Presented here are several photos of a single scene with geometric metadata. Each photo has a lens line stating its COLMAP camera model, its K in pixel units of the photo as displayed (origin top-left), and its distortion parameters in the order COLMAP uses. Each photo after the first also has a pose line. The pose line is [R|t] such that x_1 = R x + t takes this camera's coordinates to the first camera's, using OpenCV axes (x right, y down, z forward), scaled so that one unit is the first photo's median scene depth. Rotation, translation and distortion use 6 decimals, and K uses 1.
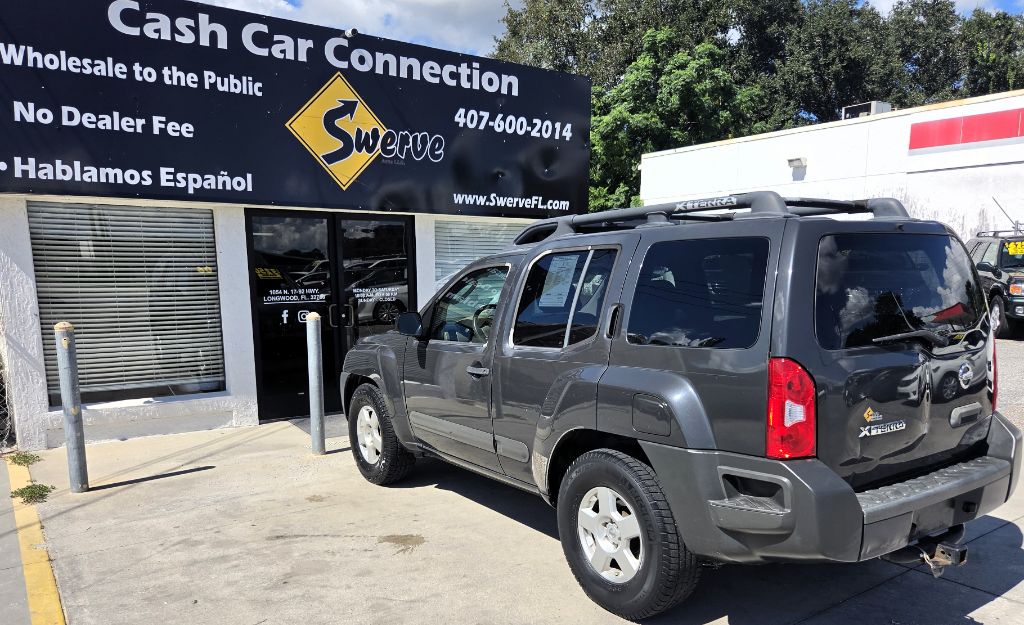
lens RADIAL K [[751.2, 0, 512.0], [0, 751.2, 379.4], [0, 0, 1]] dist [0.054339, -0.044796]
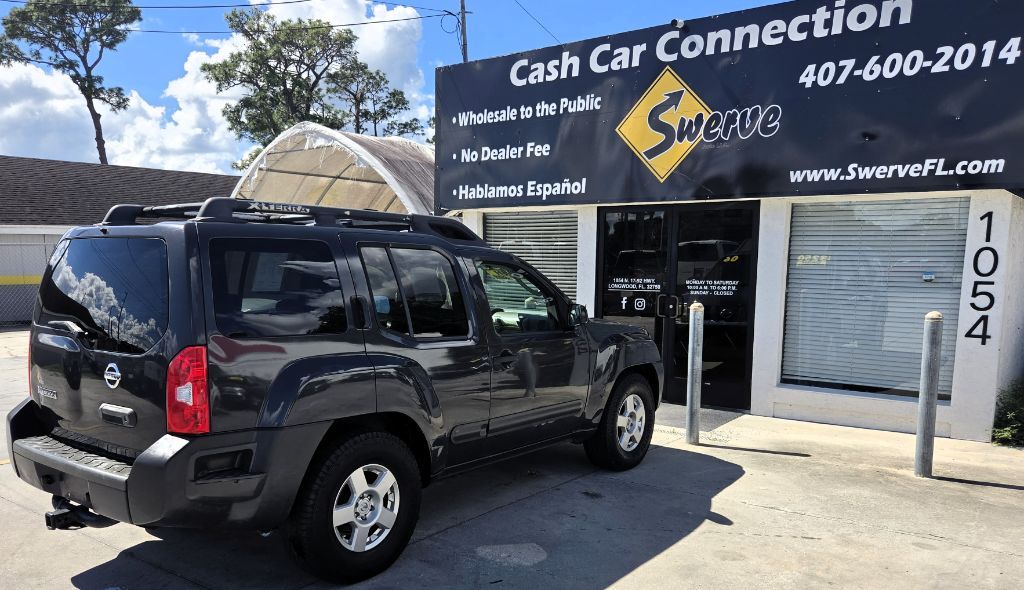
lens RADIAL K [[774.2, 0, 497.0], [0, 774.2, 371.3], [0, 0, 1]] dist [0.062435, -0.054697]
pose [[0.296304, 0.152412, -0.942855, 0.795804], [-0.145727, 0.982841, 0.113079, -0.094138], [0.943911, 0.103894, 0.313430, 0.527211]]
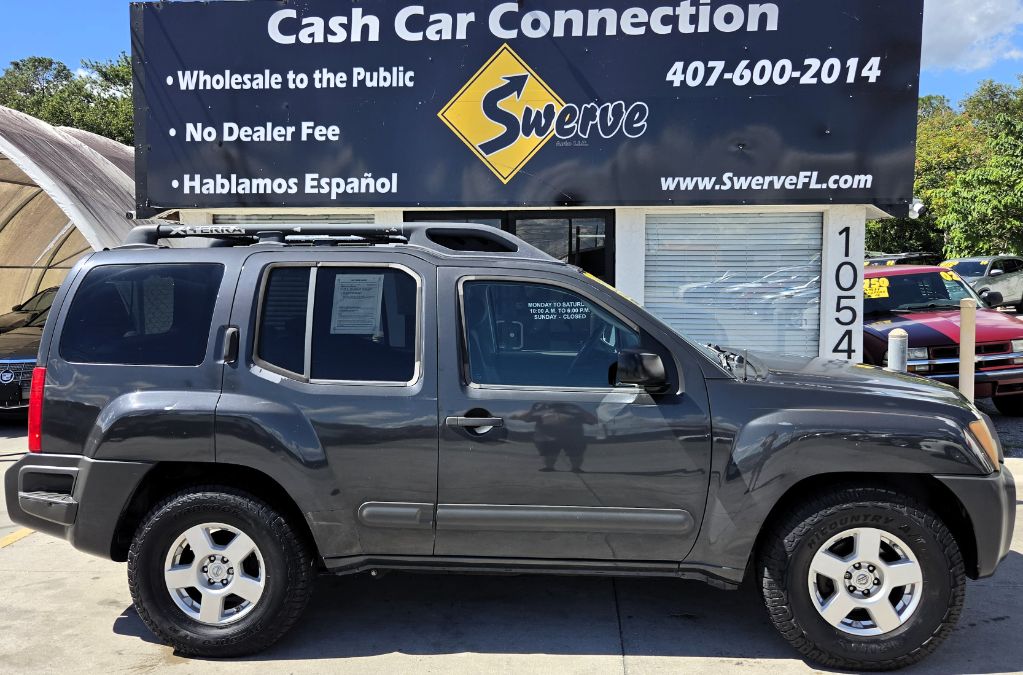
lens RADIAL K [[816.0, 0, 499.1], [0, 816.0, 334.2], [0, 0, 1]] dist [0.081081, -0.099440]
pose [[0.771010, 0.052133, -0.634686, 0.375320], [-0.093947, 0.995050, -0.032392, -0.062228], [0.629856, 0.084602, 0.772091, 0.345454]]
